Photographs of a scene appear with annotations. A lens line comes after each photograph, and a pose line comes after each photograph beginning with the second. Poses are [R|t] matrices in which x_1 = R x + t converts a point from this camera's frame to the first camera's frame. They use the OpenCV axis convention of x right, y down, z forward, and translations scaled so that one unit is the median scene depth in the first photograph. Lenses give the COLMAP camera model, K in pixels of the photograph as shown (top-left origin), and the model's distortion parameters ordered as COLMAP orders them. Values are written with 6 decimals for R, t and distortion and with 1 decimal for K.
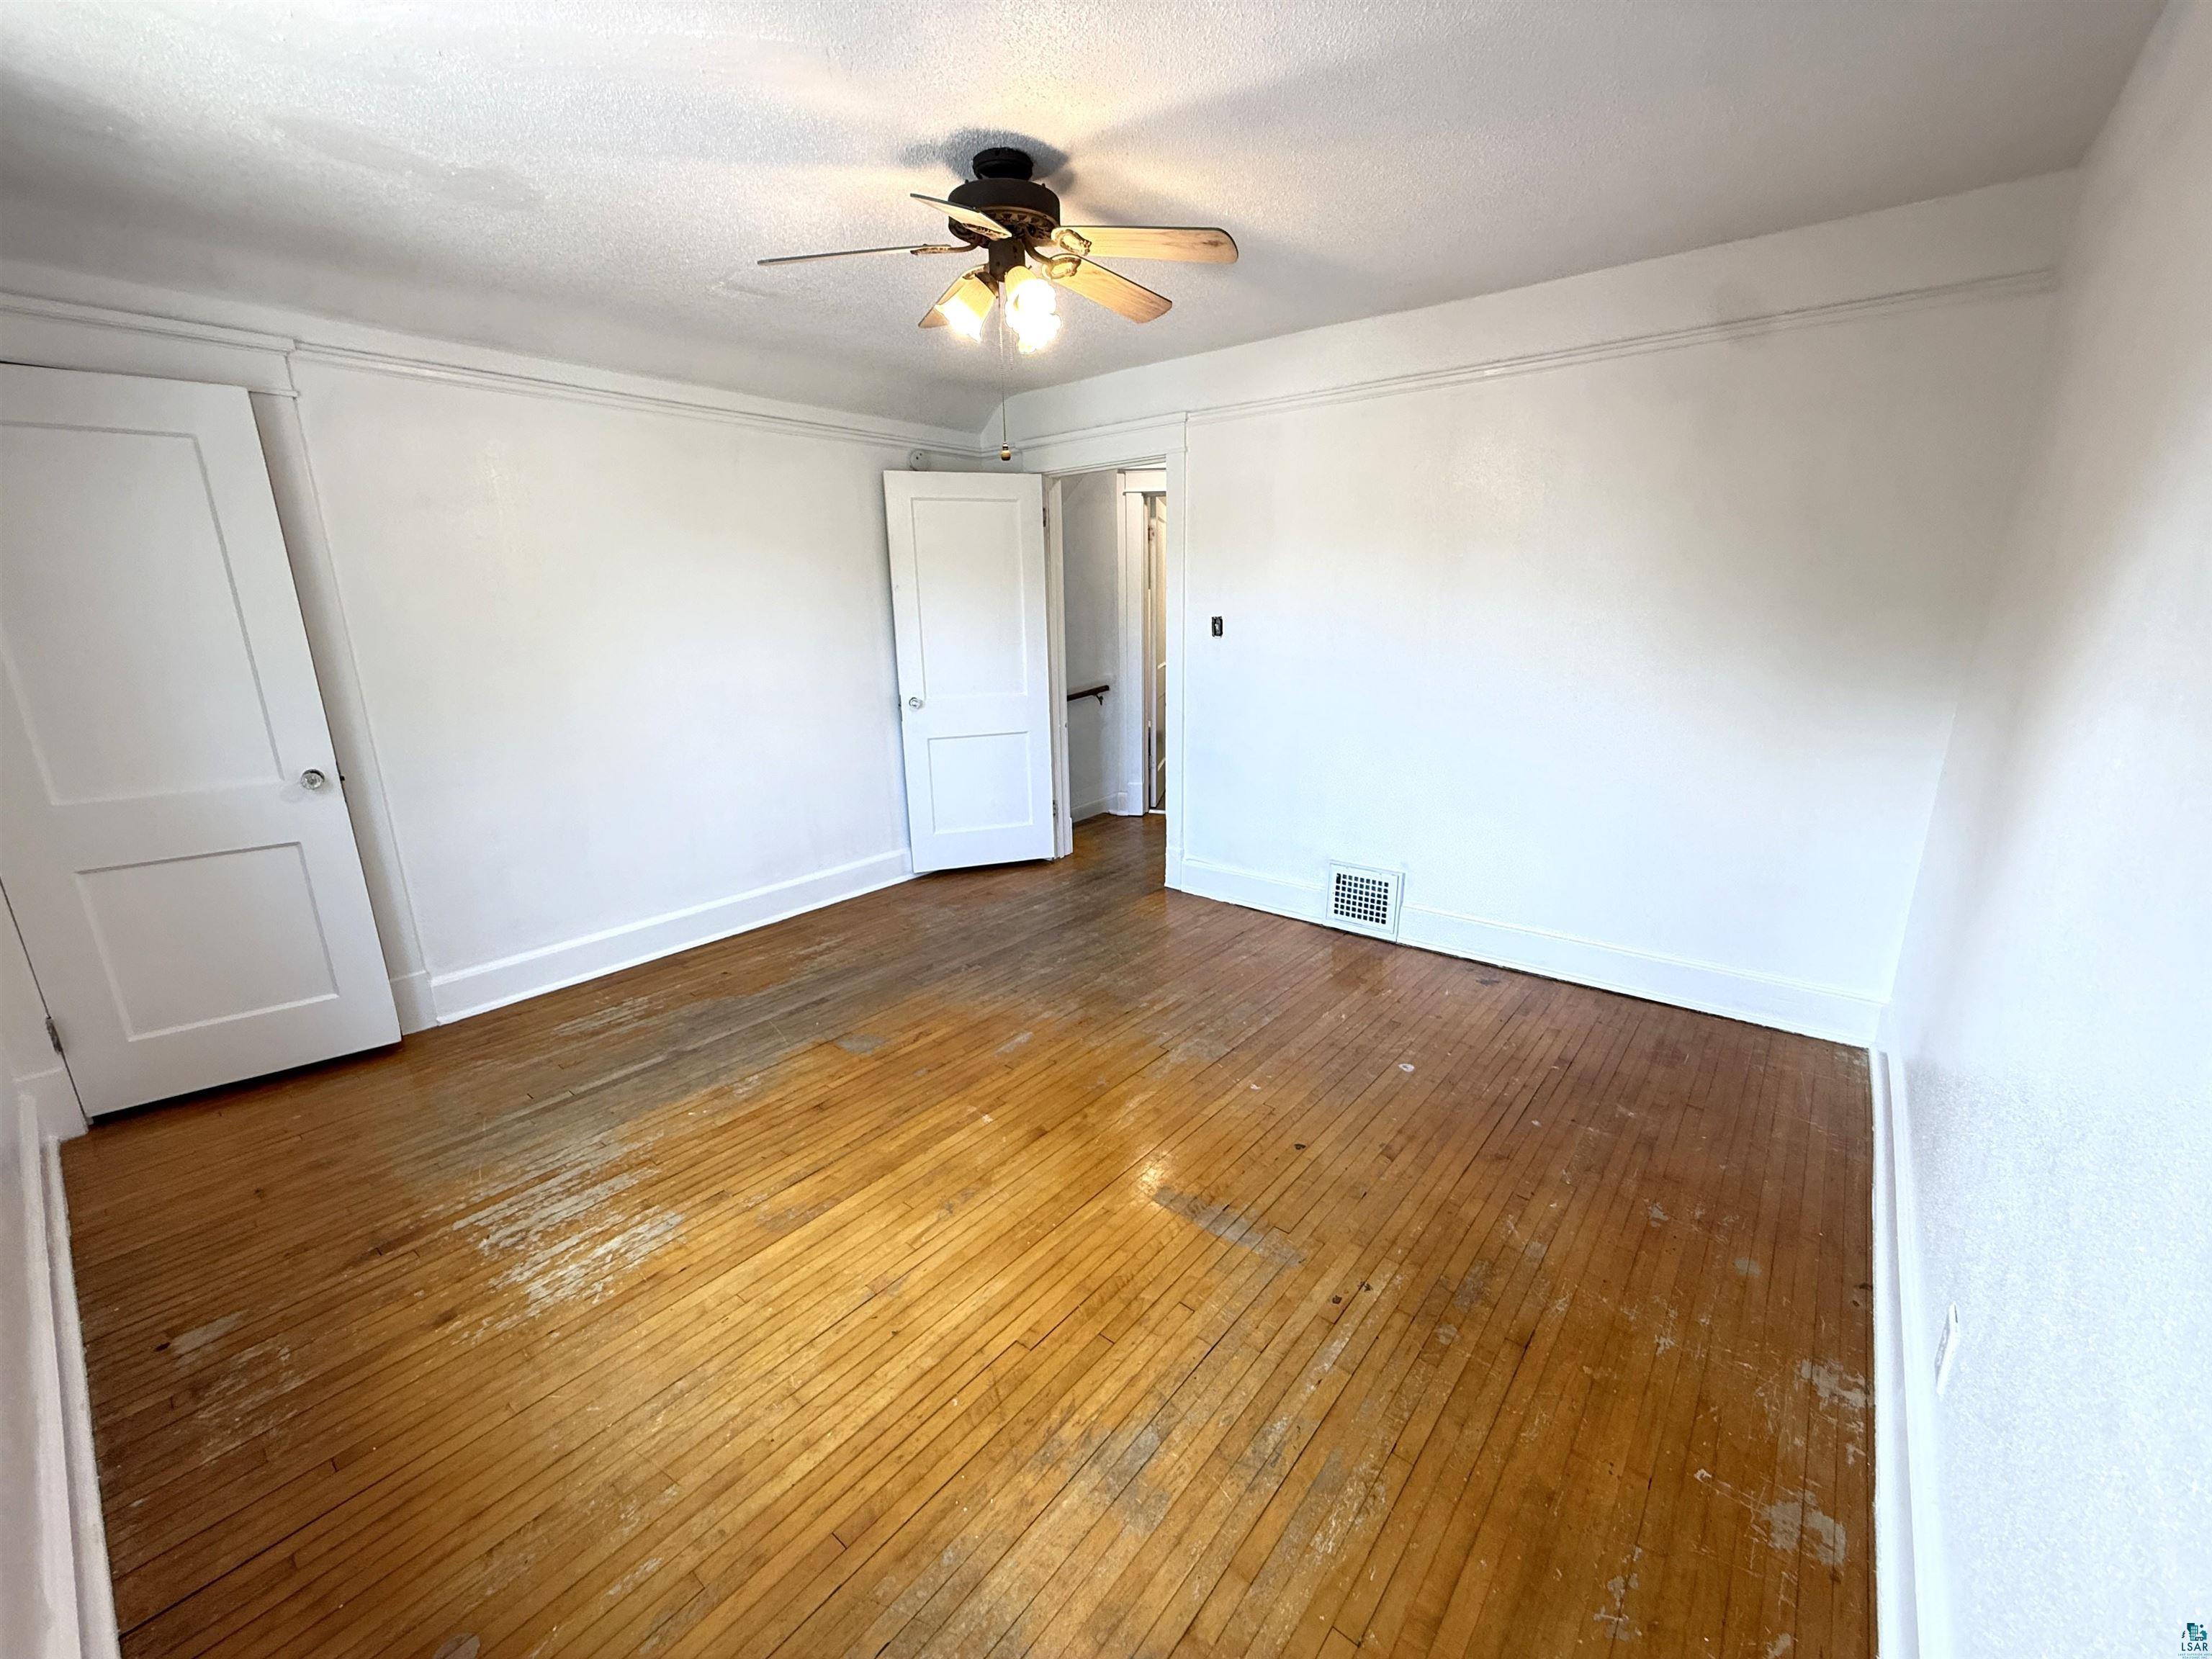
lens RADIAL K [[884.3, 0, 1104.6], [0, 884.3, 828.7], [0, 0, 1]] dist [-0.000106, 0.000071]
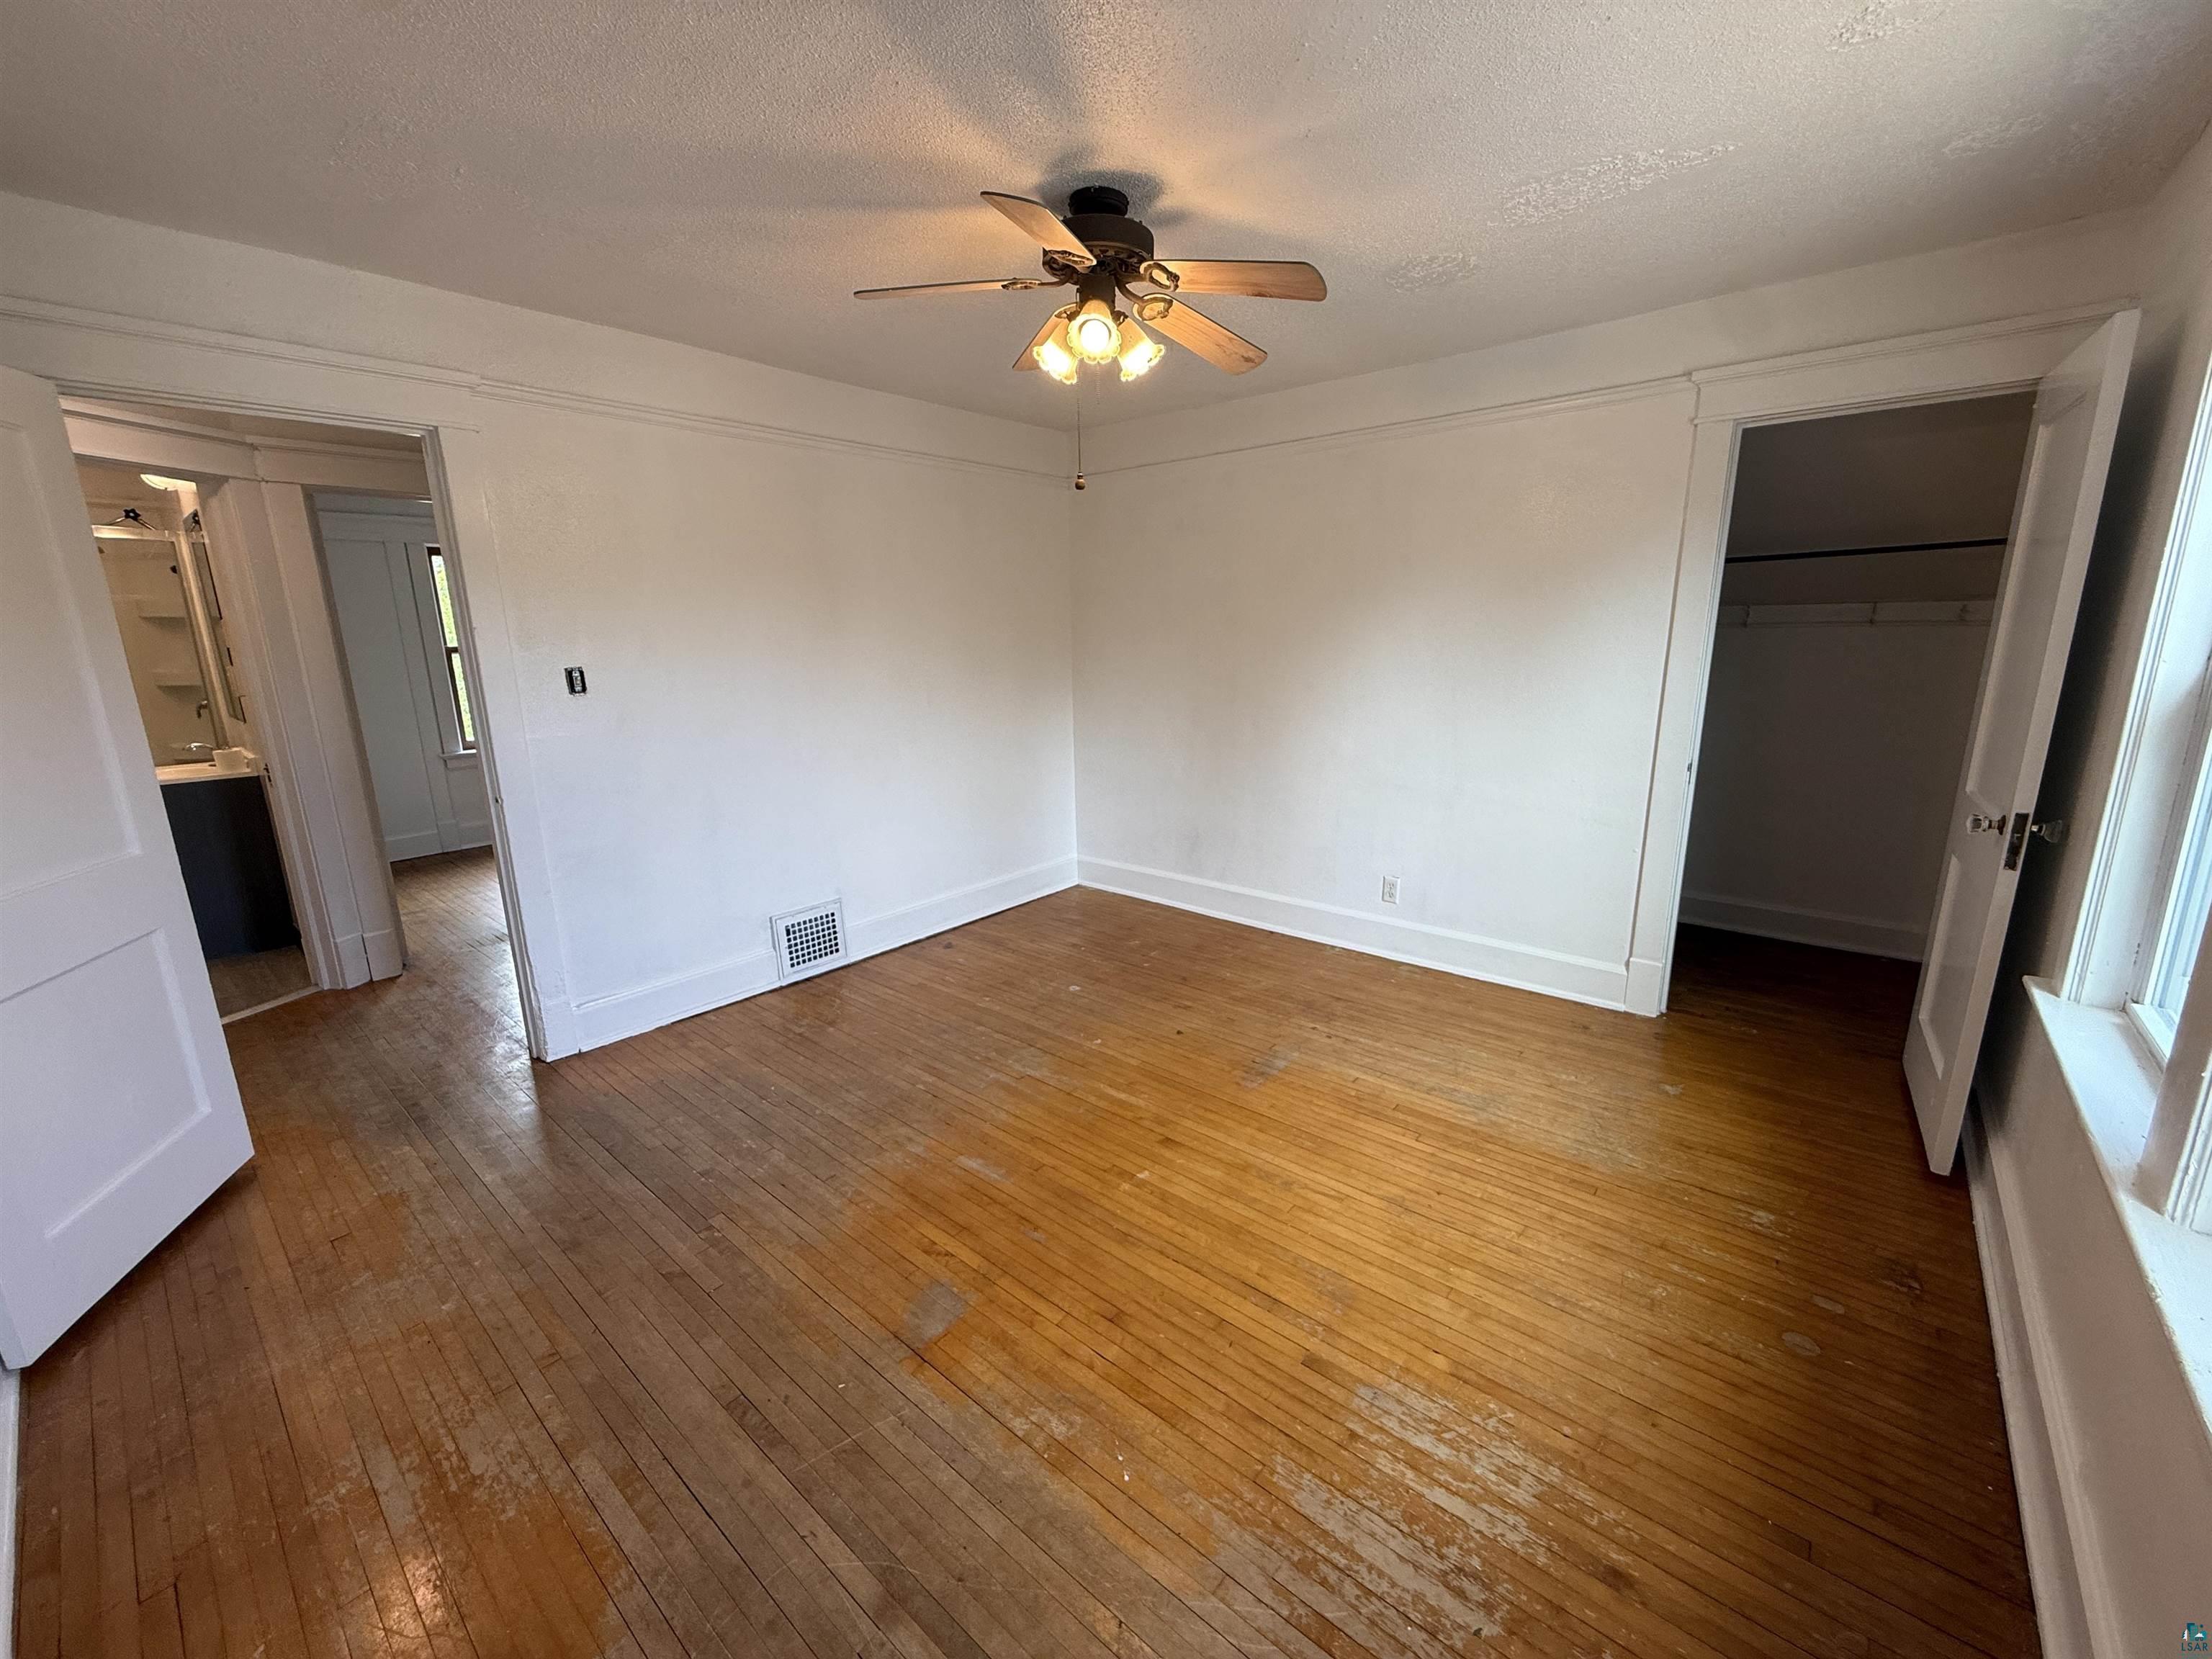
lens RADIAL K [[884.3, 0, 1104.6], [0, 884.3, 828.7], [0, 0, 1]] dist [-0.000106, 0.000071]
pose [[0.017224, -0.206673, 0.978258, -0.943778], [0.266188, 0.944041, 0.194757, -0.209971], [-0.963767, 0.257047, 0.071274, 0.839567]]
